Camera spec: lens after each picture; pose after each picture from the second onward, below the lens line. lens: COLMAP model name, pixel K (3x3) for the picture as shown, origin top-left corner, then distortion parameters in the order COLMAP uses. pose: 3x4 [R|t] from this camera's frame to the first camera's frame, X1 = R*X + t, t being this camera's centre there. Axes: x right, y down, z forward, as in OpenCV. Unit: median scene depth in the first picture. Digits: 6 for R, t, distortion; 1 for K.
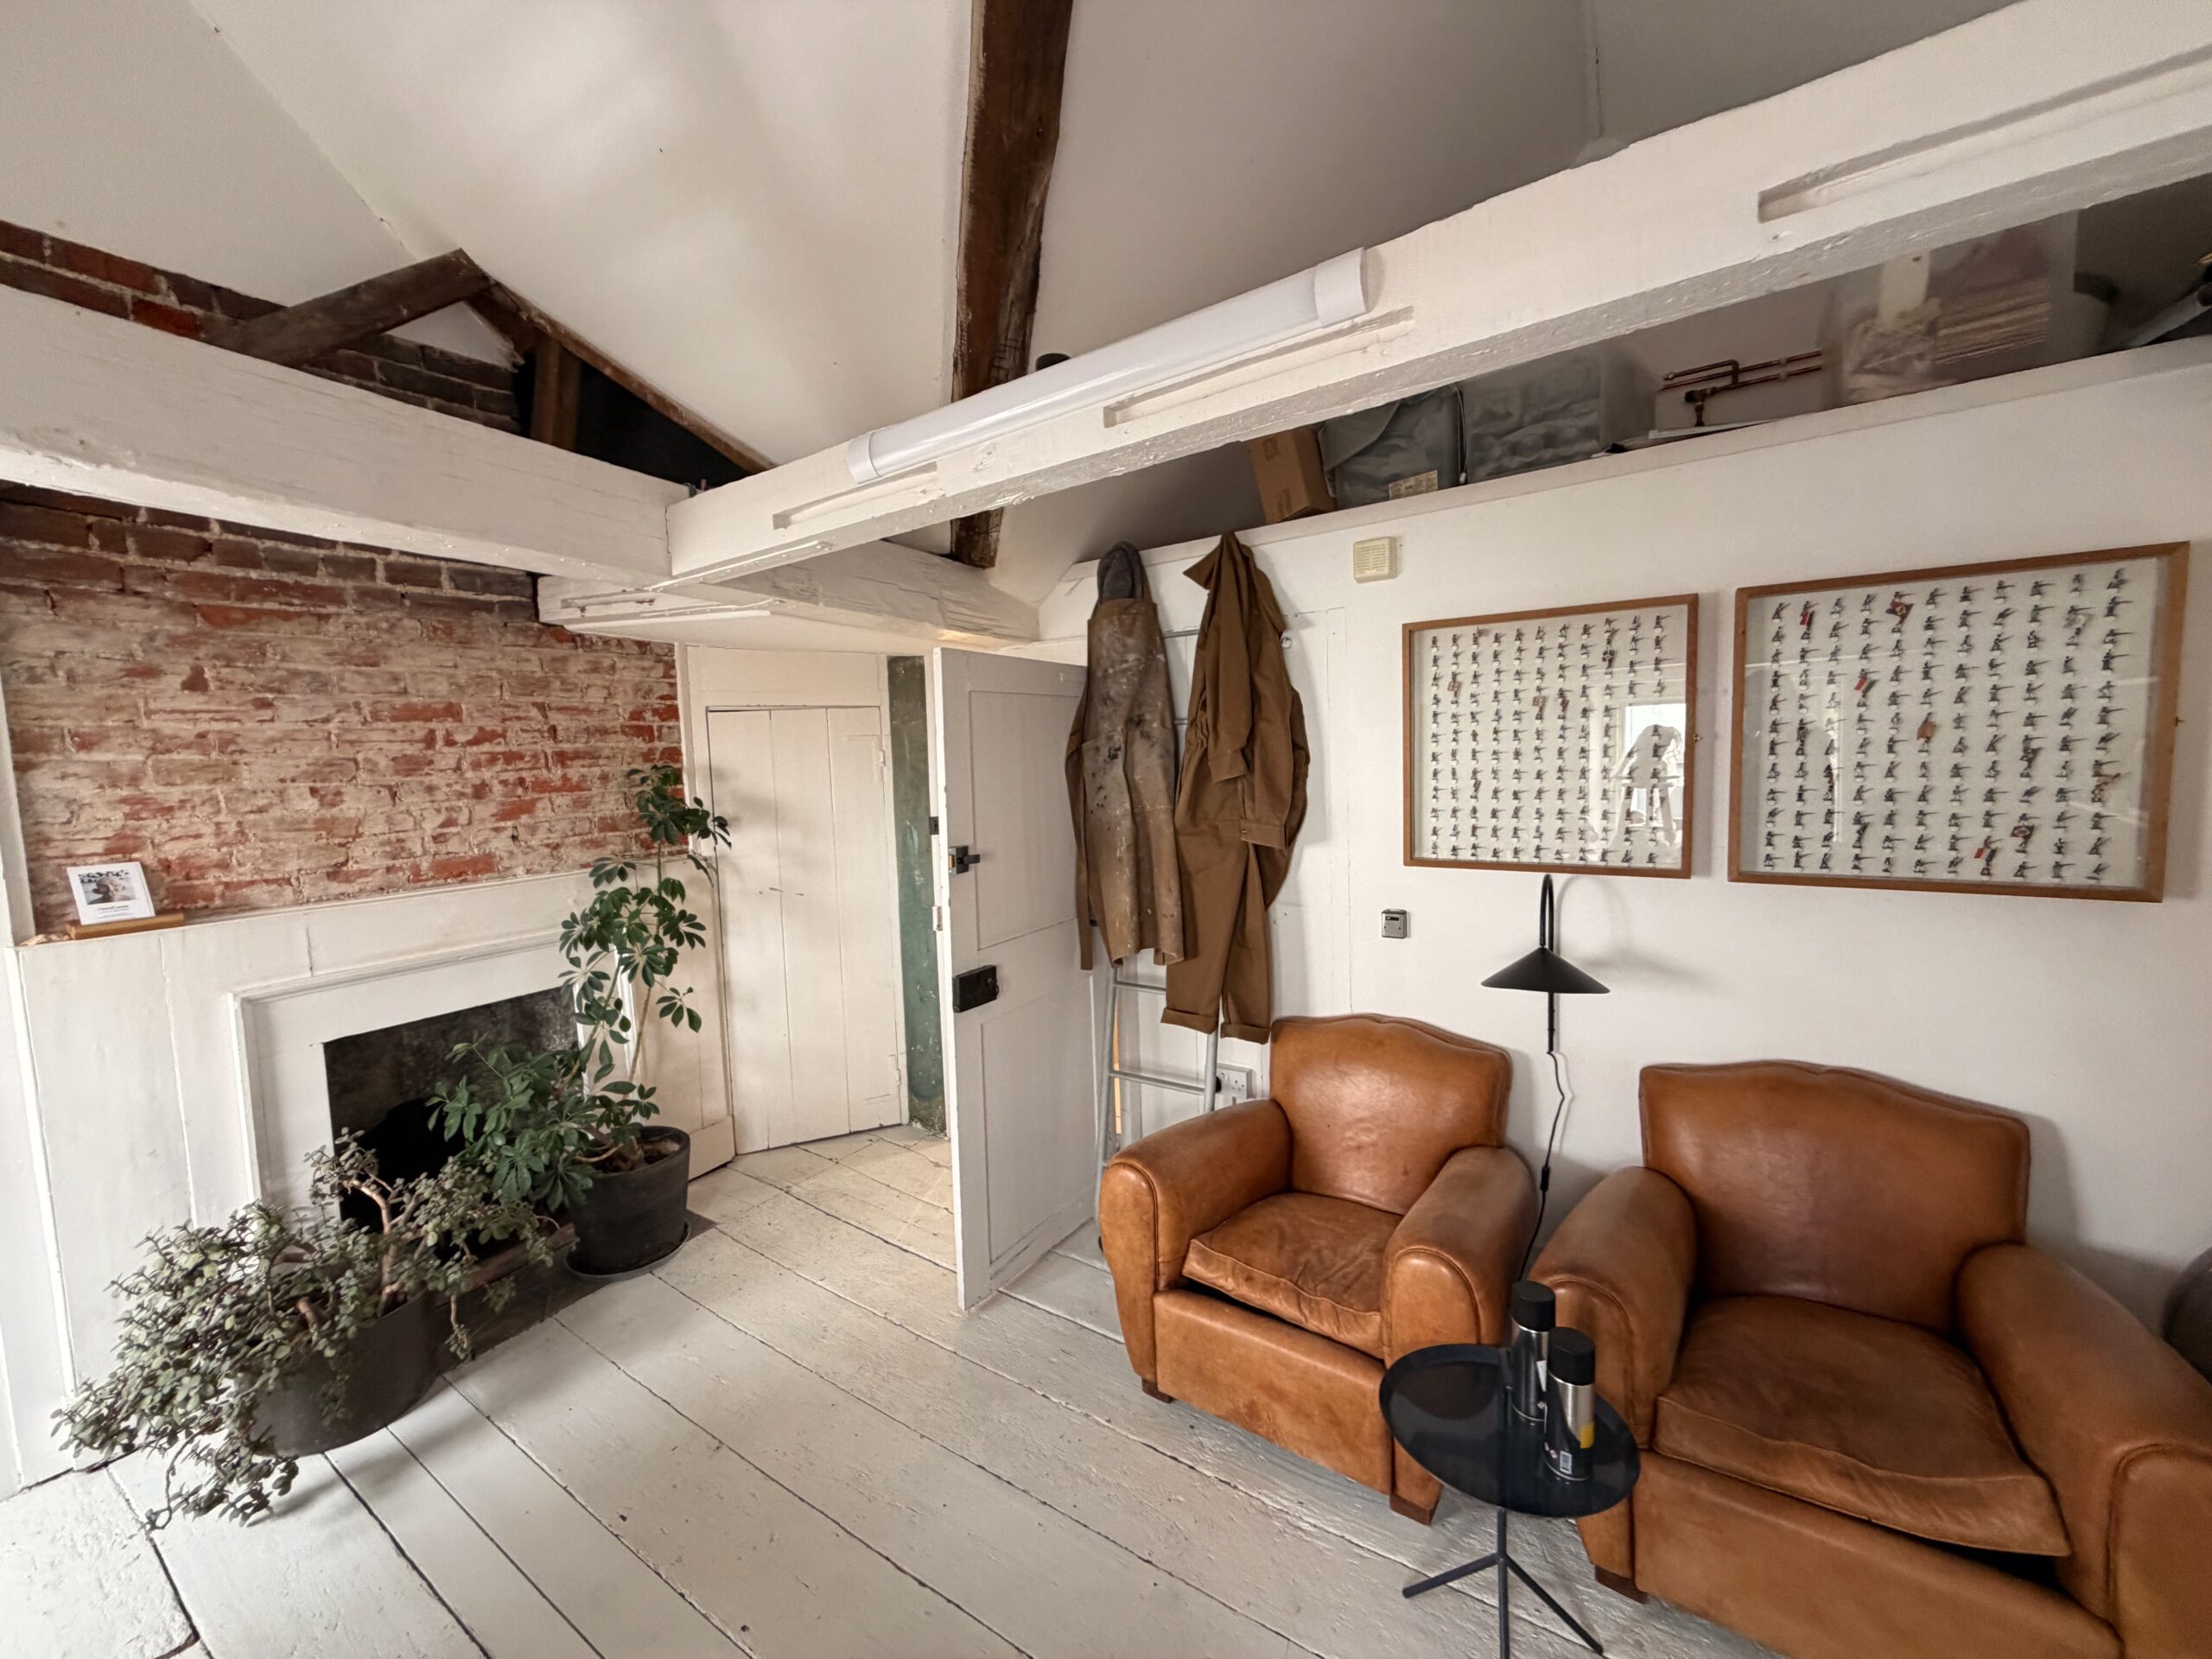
lens RADIAL K [[882.0, 0, 1095.9], [0, 882.0, 826.8], [0, 0, 1]] dist [-0.002522, 0.000438]
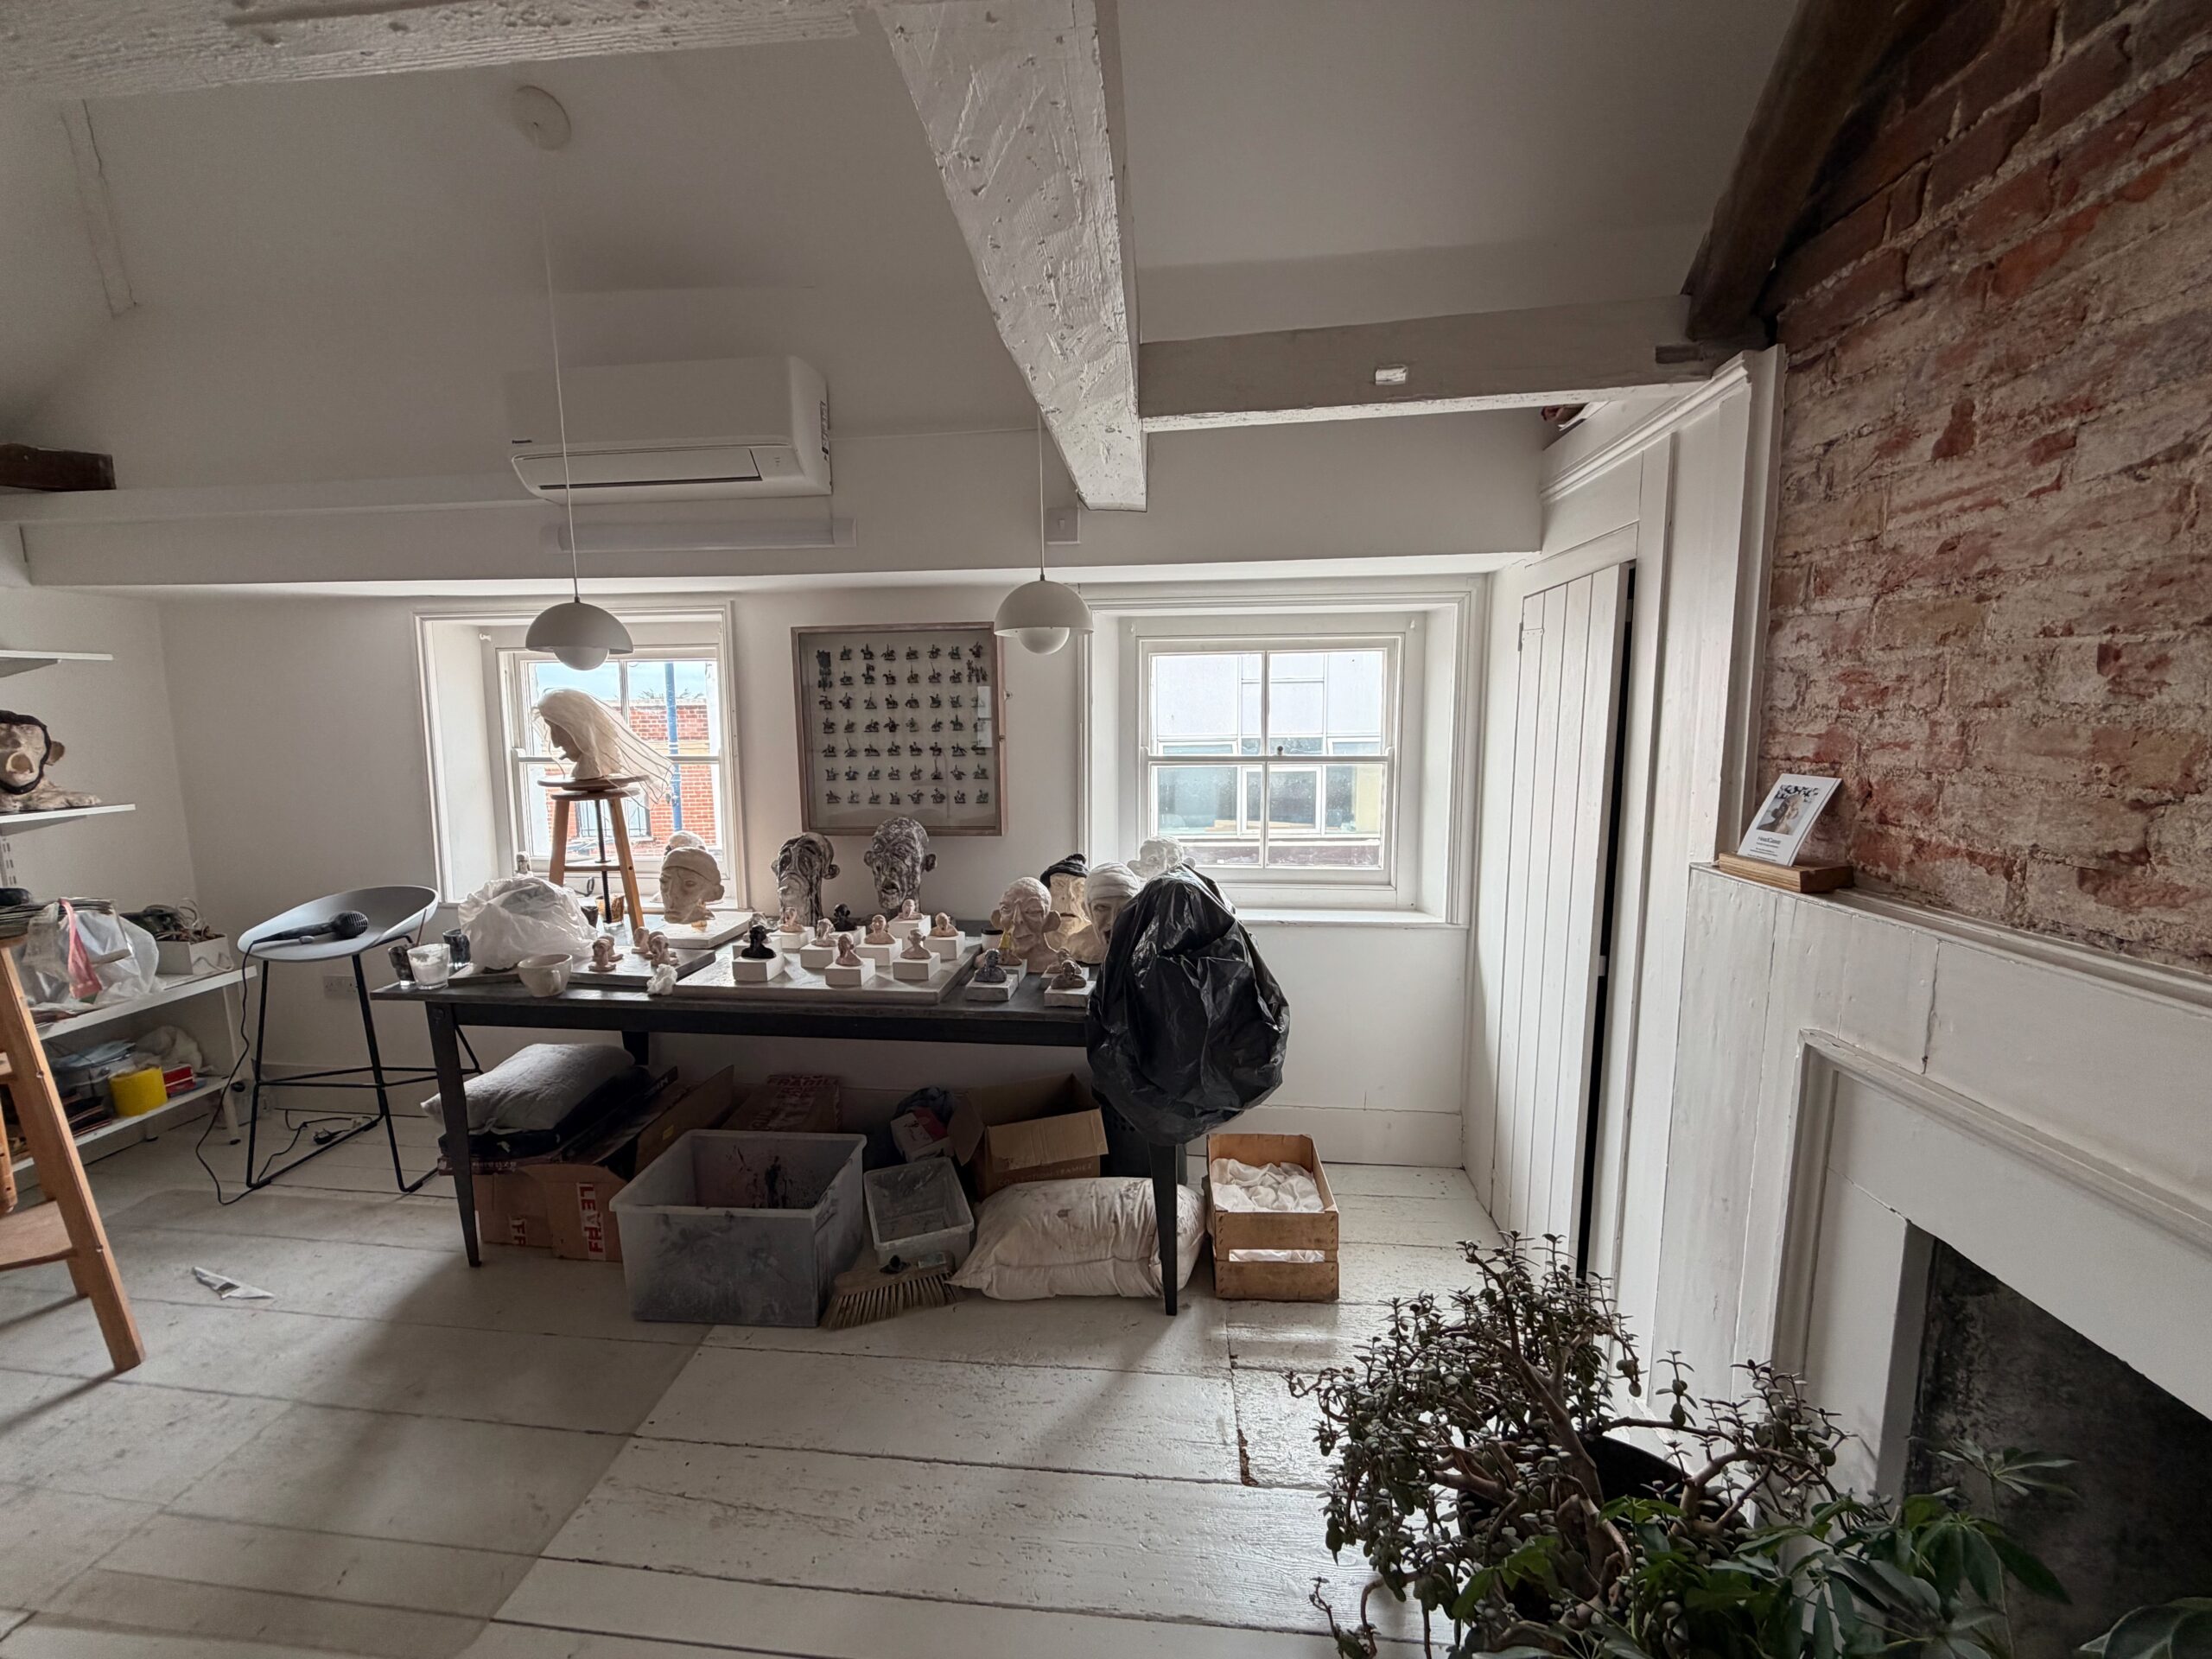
lens RADIAL K [[882.0, 0, 1095.9], [0, 882.0, 826.8], [0, 0, 1]] dist [-0.002522, 0.000438]
pose [[-0.891733, 0.098459, -0.441722, -0.306557], [0.005008, 0.978134, 0.207914, -0.048099], [0.452535, 0.183192, -0.872727, 1.110537]]
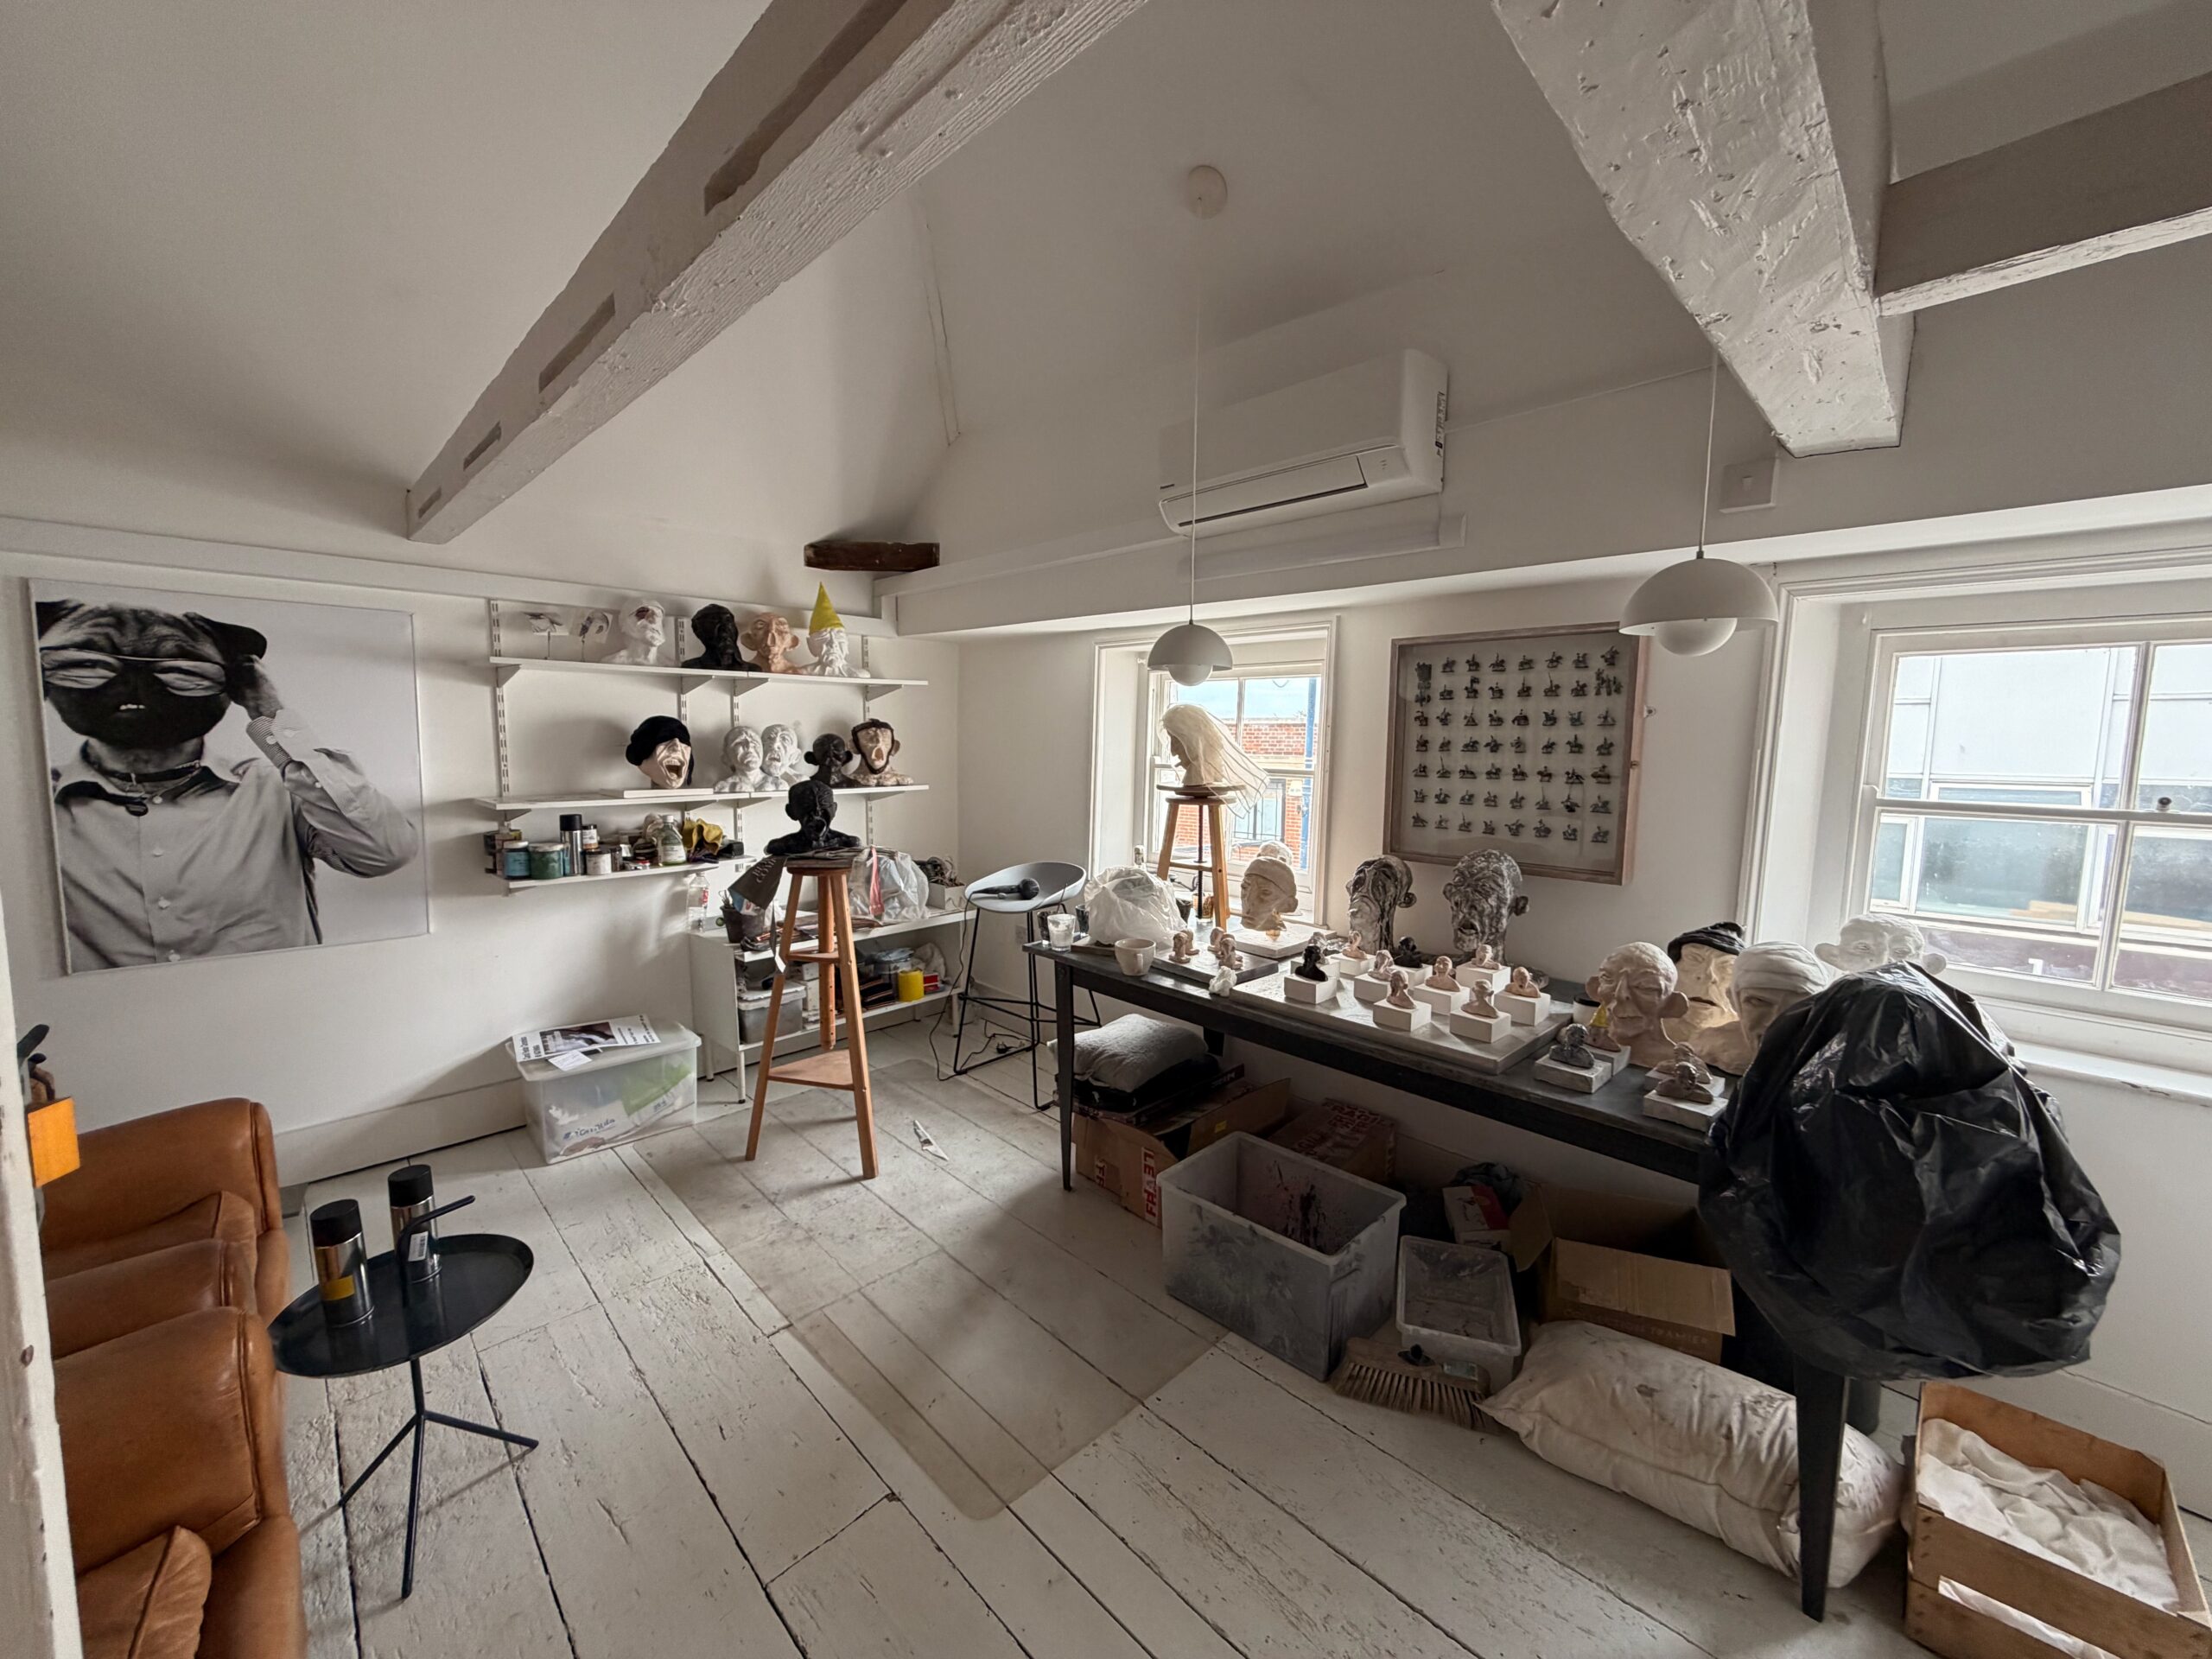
lens RADIAL K [[882.0, 0, 1095.9], [0, 882.0, 826.8], [0, 0, 1]] dist [-0.002522, 0.000438]
pose [[-0.974273, -0.002544, 0.225356, -0.373939], [0.037007, 0.984558, 0.171105, -0.037420], [-0.222312, 0.175043, -0.959134, 1.053764]]
